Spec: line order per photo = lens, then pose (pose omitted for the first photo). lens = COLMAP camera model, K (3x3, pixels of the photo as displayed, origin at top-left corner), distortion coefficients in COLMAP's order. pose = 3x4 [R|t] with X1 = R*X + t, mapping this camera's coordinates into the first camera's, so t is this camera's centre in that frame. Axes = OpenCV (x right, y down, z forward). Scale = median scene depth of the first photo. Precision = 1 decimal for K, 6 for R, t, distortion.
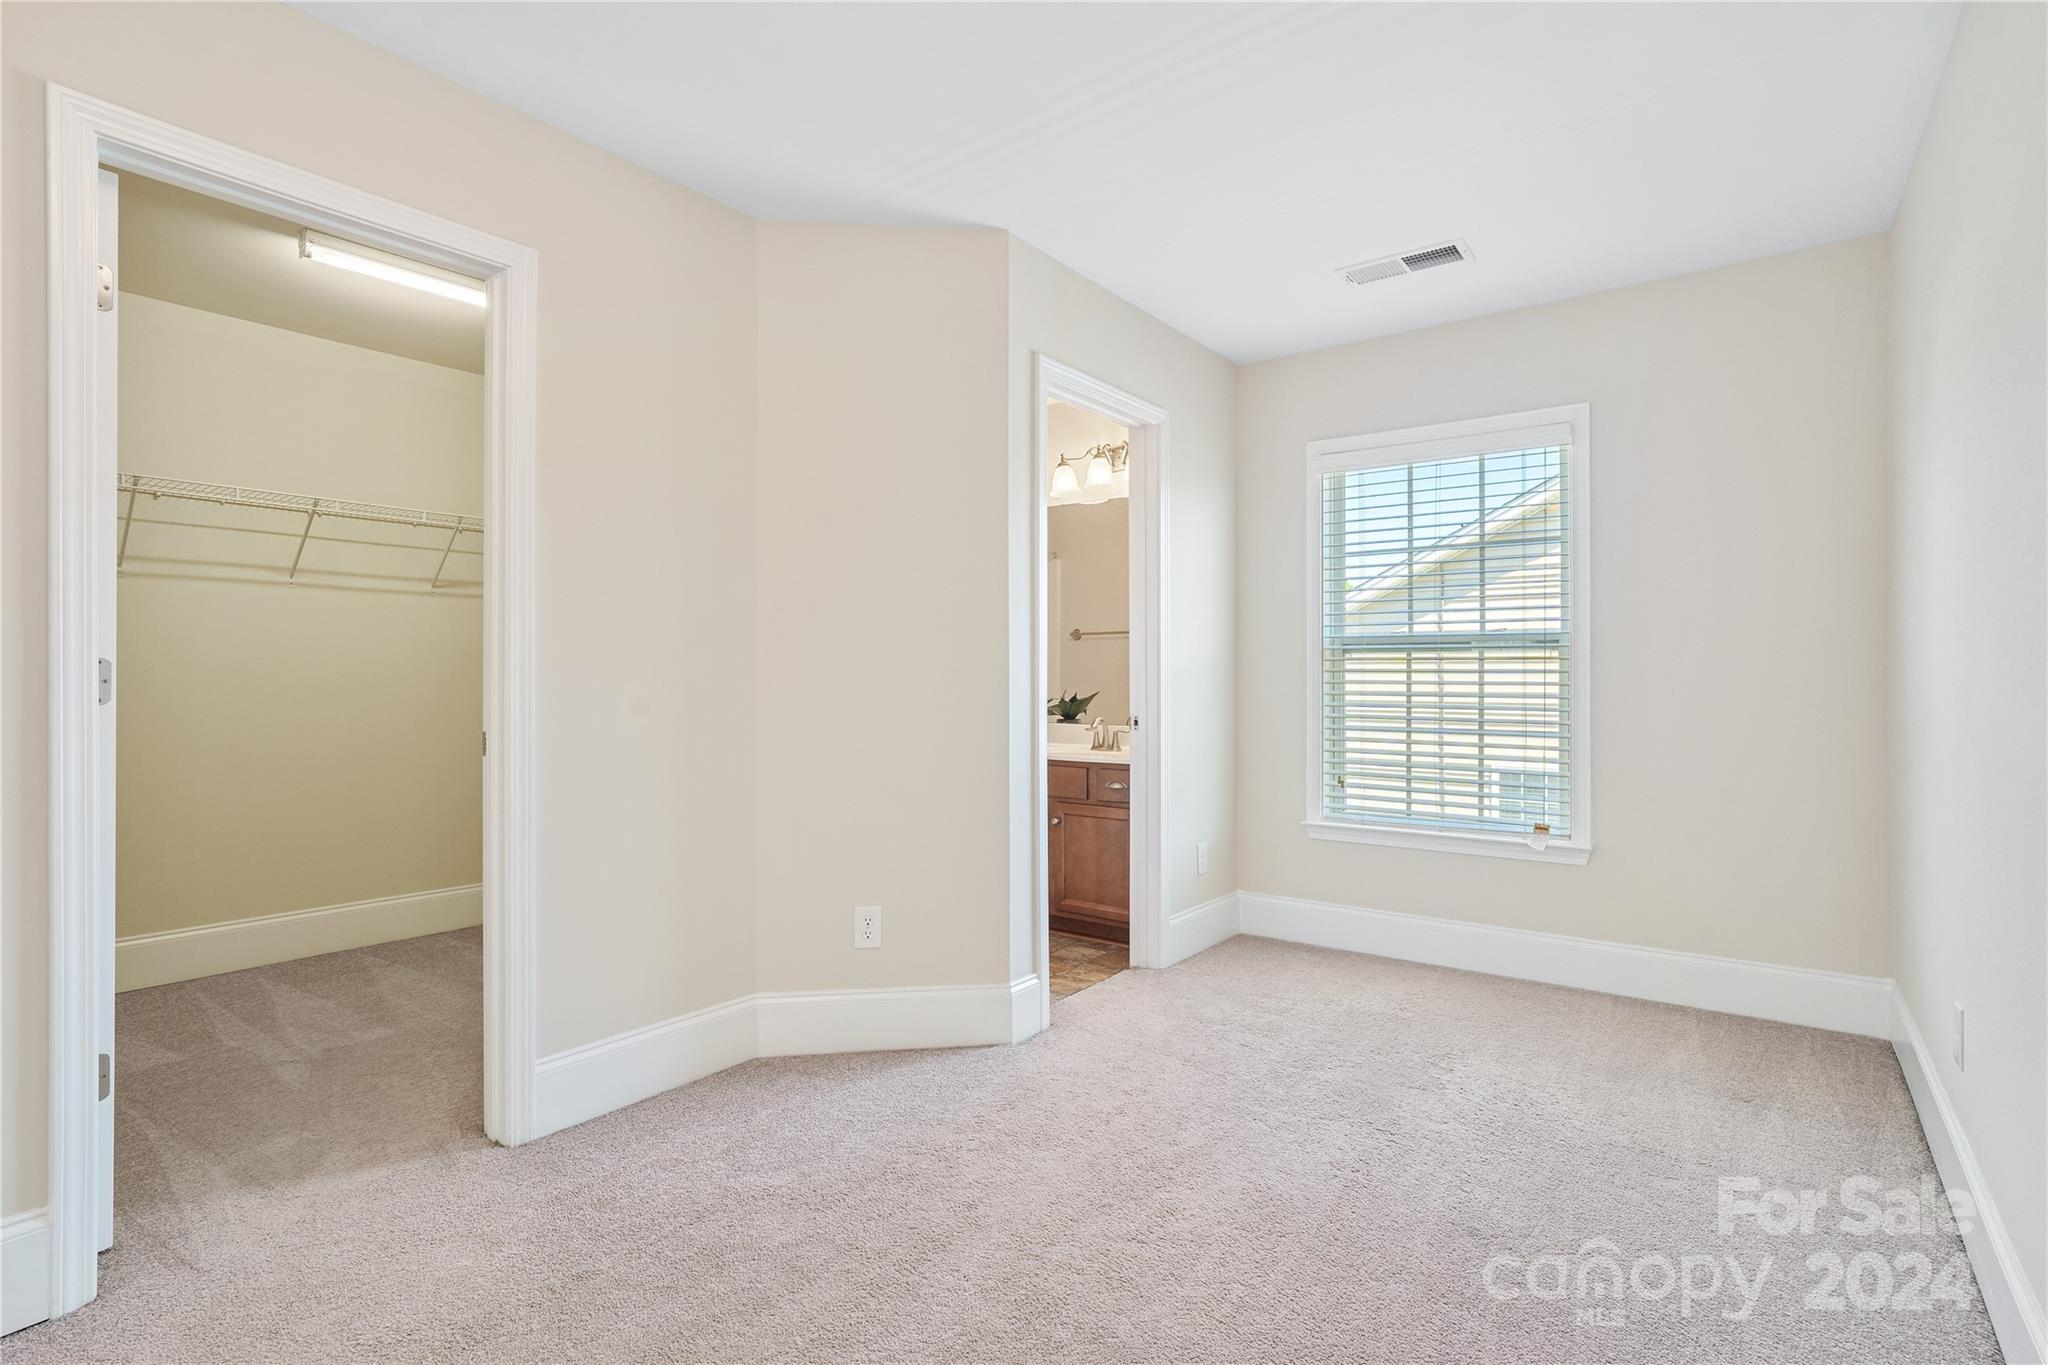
lens RADIAL K [[973.3, 0, 1022.3], [0, 973.3, 674.2], [0, 0, 1]] dist [-0.005869, -0.000275]
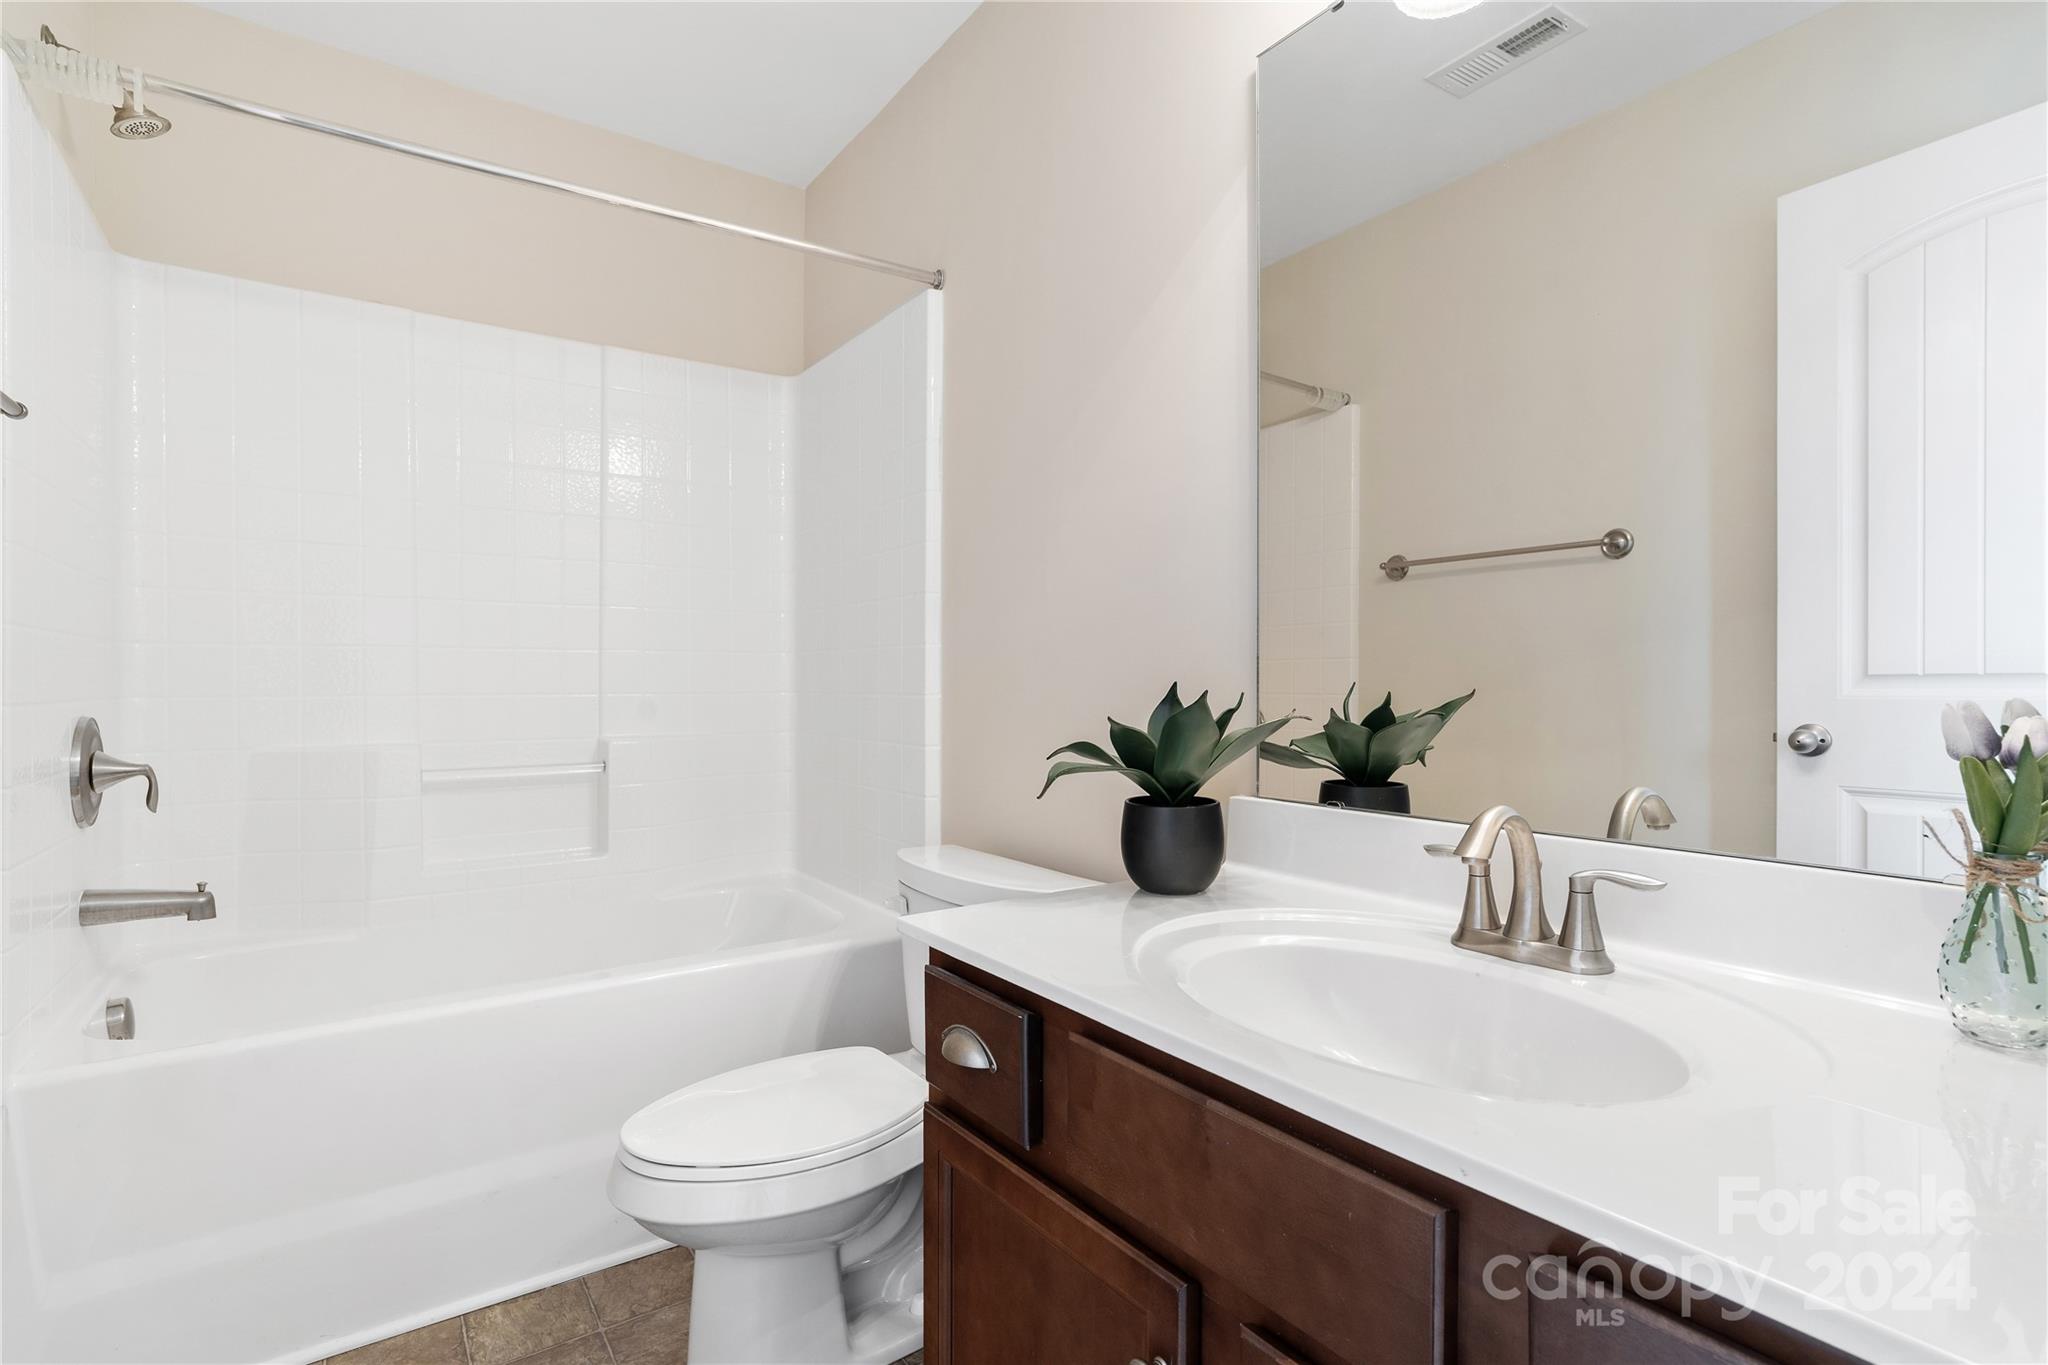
lens RADIAL K [[973.3, 0, 1026.3], [0, 973.3, 682.5], [0, 0, 1]] dist [-0.005869, -0.000275]
pose [[0.951540, 0.002613, -0.307514, 0.044957], [-0.003833, 0.999987, -0.003361, 0.018595], [0.307501, 0.004377, 0.951538, 0.746469]]
